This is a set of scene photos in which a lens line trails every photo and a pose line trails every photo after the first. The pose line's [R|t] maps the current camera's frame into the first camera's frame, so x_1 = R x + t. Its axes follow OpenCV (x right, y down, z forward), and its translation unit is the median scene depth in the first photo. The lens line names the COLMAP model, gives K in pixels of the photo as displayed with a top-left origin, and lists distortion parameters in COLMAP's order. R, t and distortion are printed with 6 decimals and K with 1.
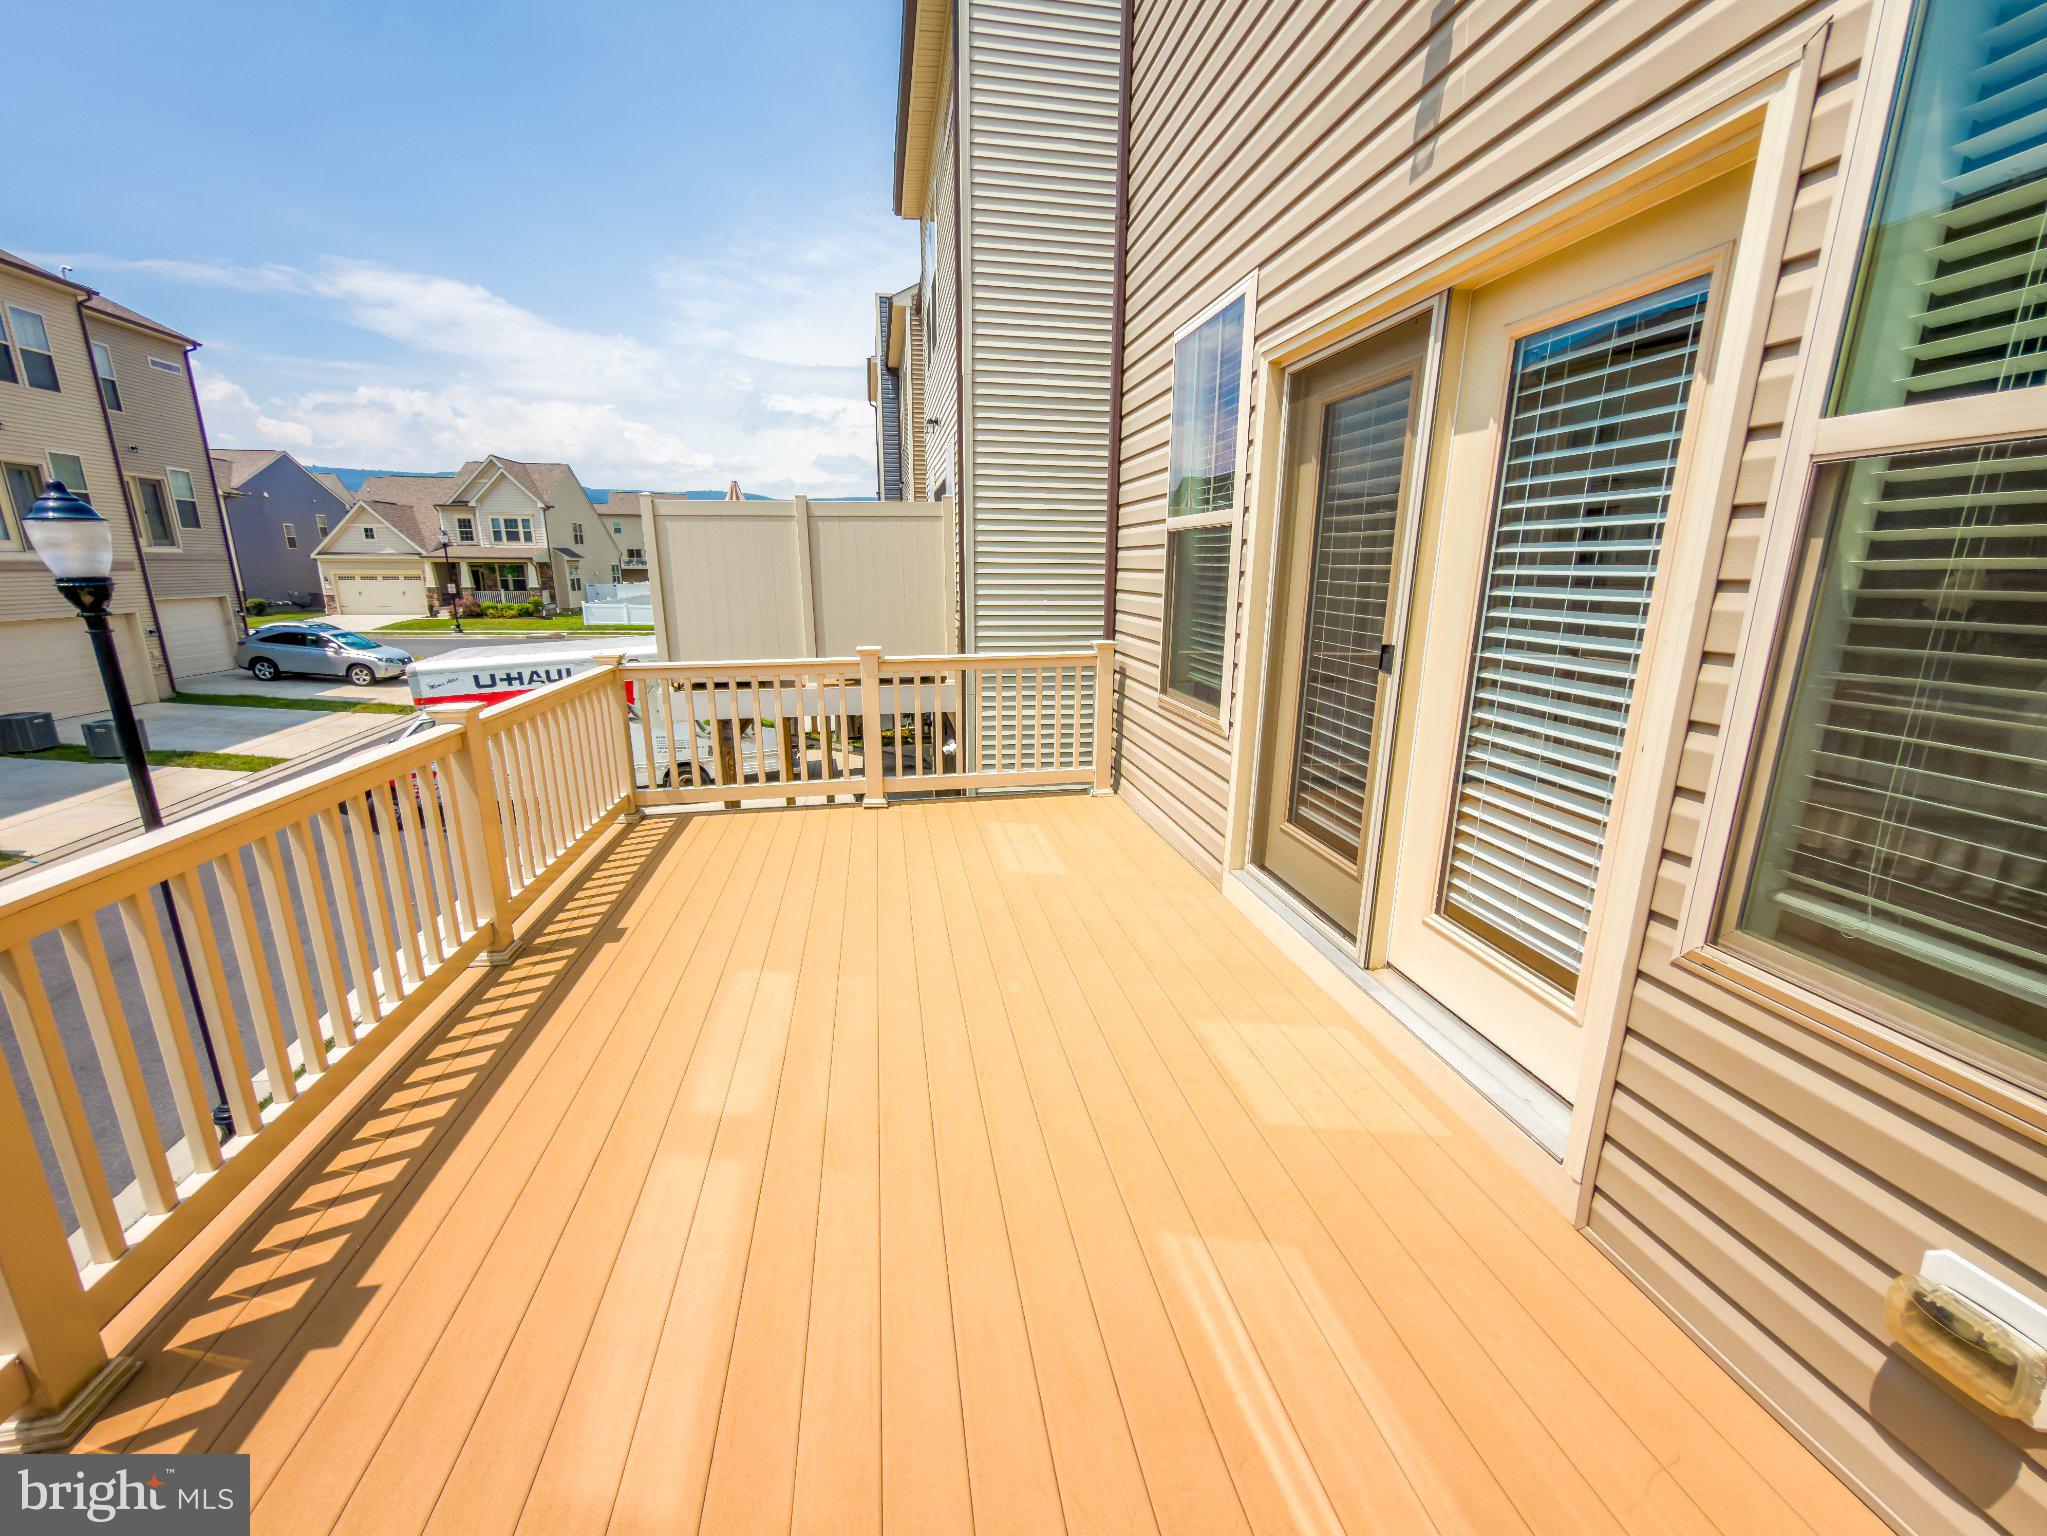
lens RADIAL K [[820.7, 0, 1021.0], [0, 820.7, 774.3], [0, 0, 1]] dist [0.001176, -0.000293]
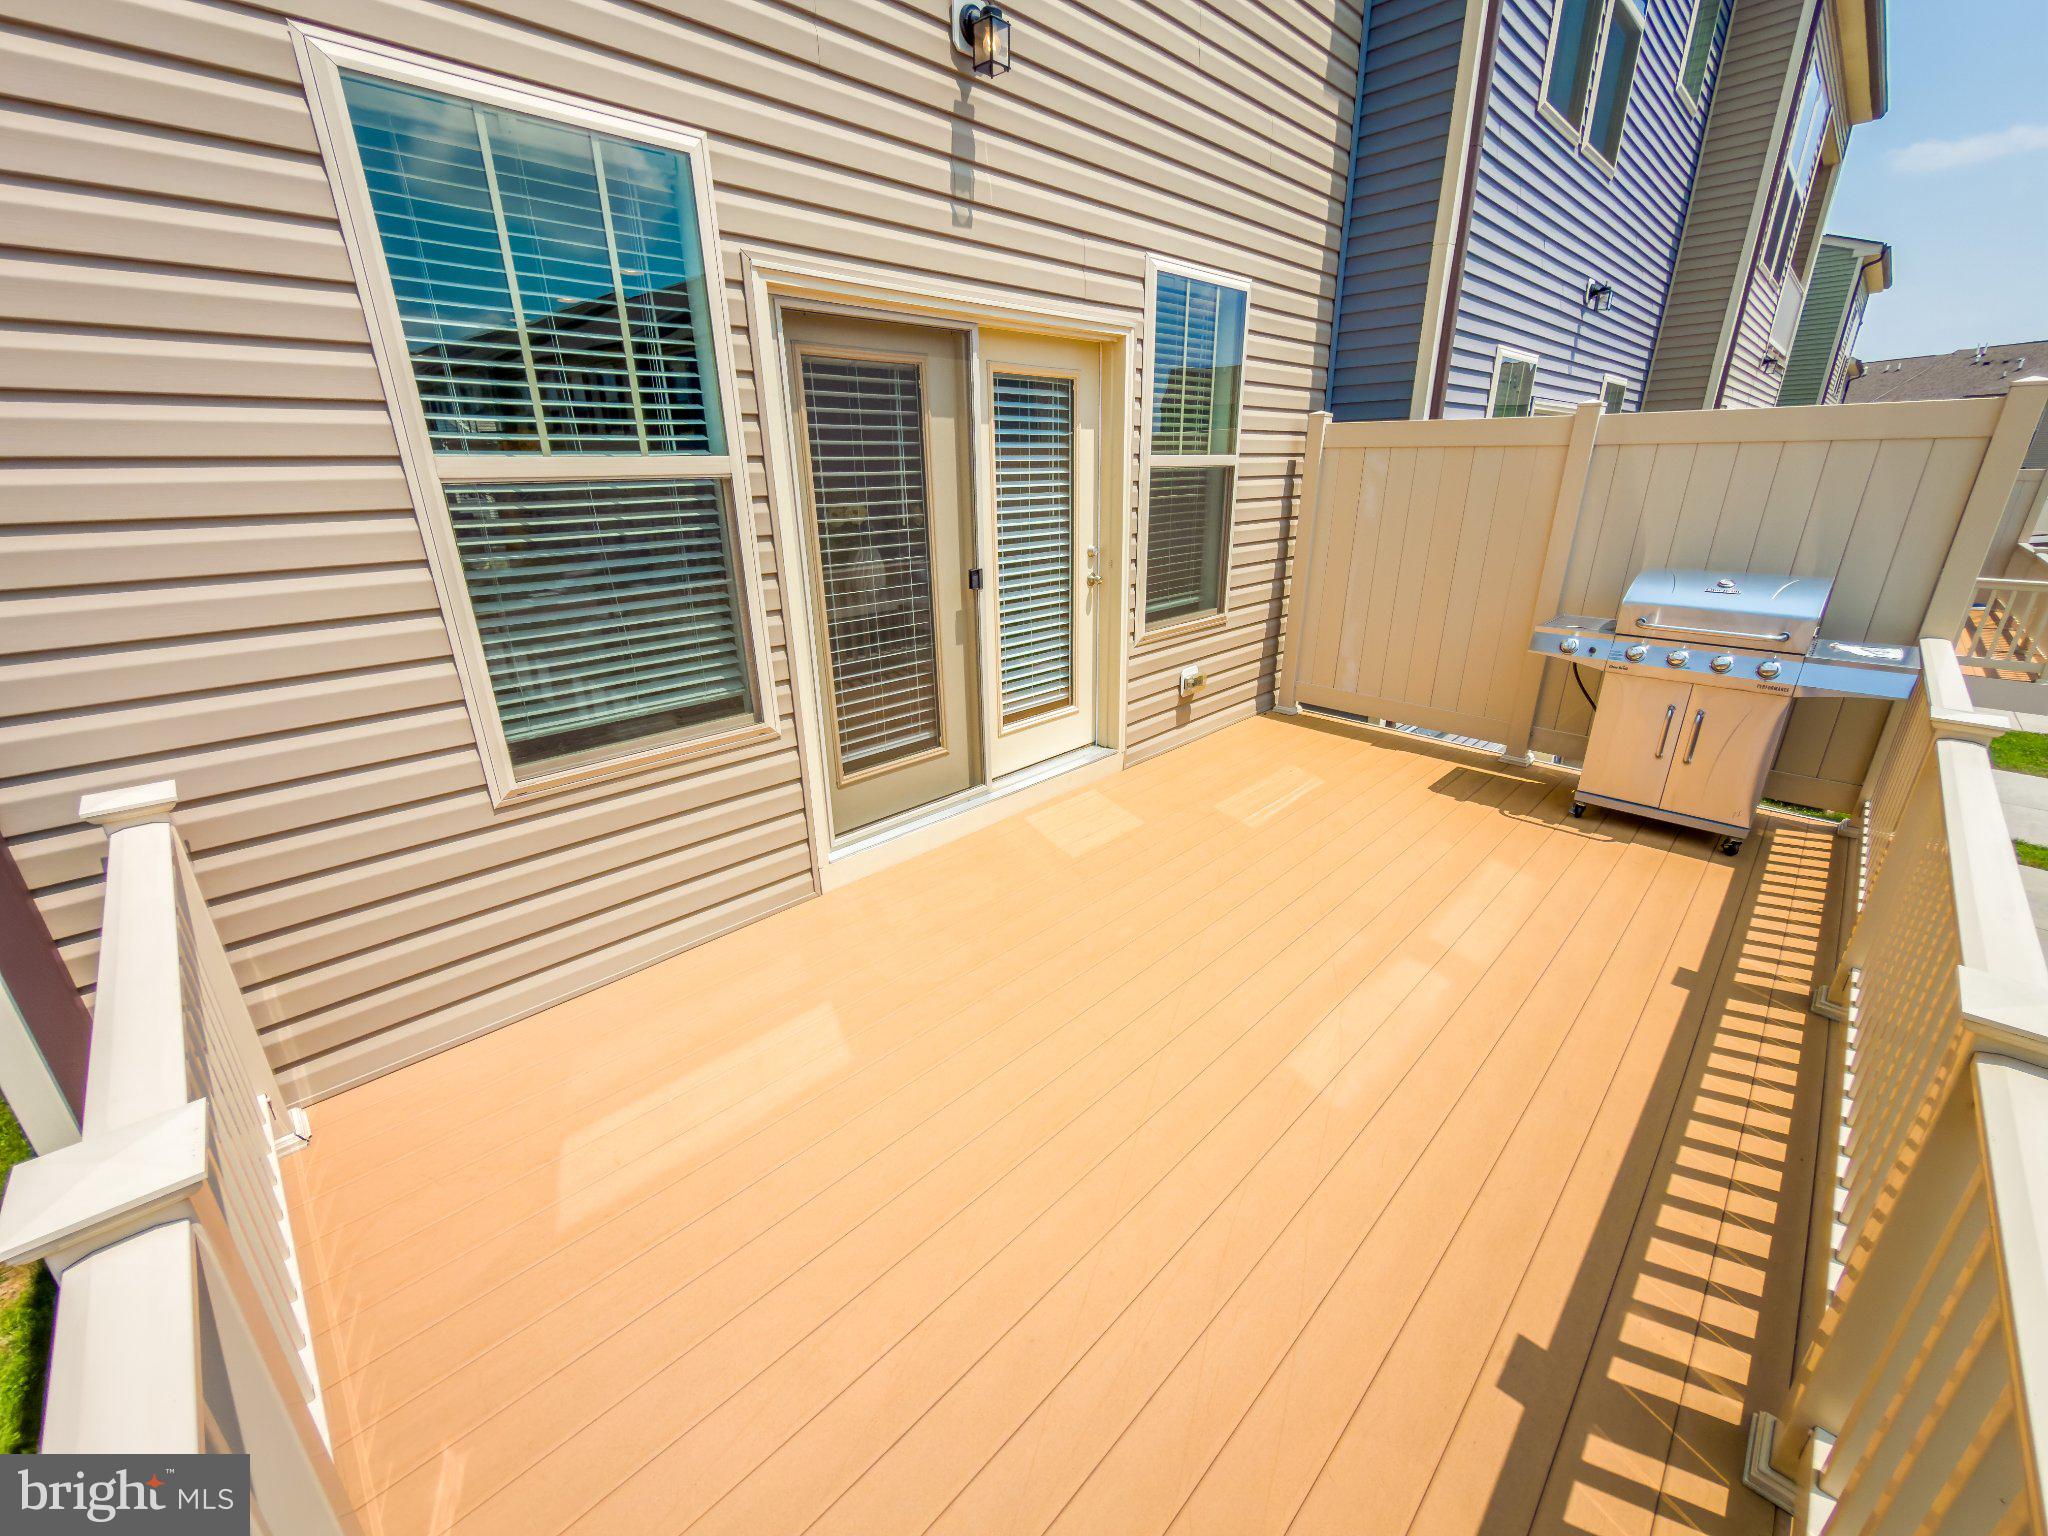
lens RADIAL K [[821.1, 0, 1018.7], [0, 821.1, 766.8], [0, 0, 1]] dist [0.001176, -0.000293]
pose [[-0.574721, -0.279995, 0.768959, -0.922215], [0.212673, 0.856258, 0.470735, -0.606592], [-0.790231, 0.434078, -0.432562, 1.998401]]
